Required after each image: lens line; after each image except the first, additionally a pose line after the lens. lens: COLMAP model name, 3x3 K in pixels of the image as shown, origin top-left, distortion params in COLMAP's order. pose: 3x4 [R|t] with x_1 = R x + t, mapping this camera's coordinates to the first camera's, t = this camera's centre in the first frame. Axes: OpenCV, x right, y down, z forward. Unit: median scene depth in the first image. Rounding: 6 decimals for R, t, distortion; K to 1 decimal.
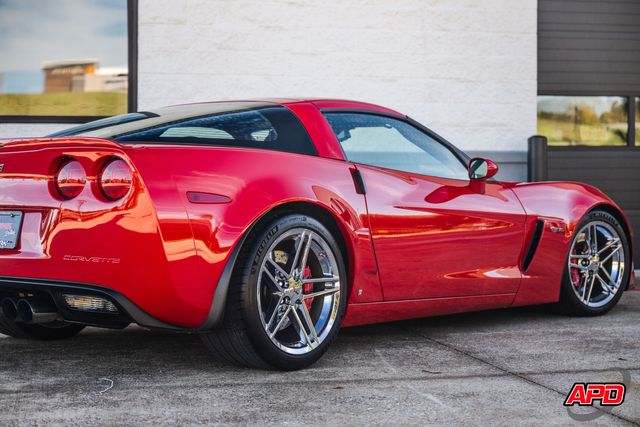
lens RADIAL K [[1244.1, 0, 325.5], [0, 1244.1, 222.2], [0, 0, 1]] dist [0.013612, -0.145701]
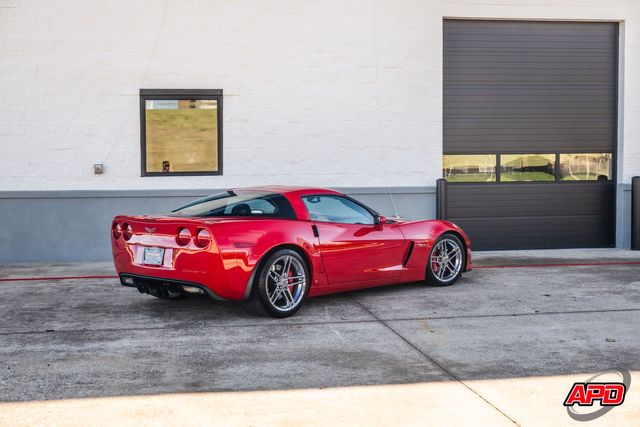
lens RADIAL K [[857.5, 0, 315.4], [0, 857.5, 215.7], [0, 0, 1]] dist [-0.008131, -0.011104]
pose [[0.998222, -0.002166, -0.059567, 0.101300], [0.004063, 0.999487, 0.031754, -0.093591], [0.059468, -0.031939, 0.997719, -0.439686]]
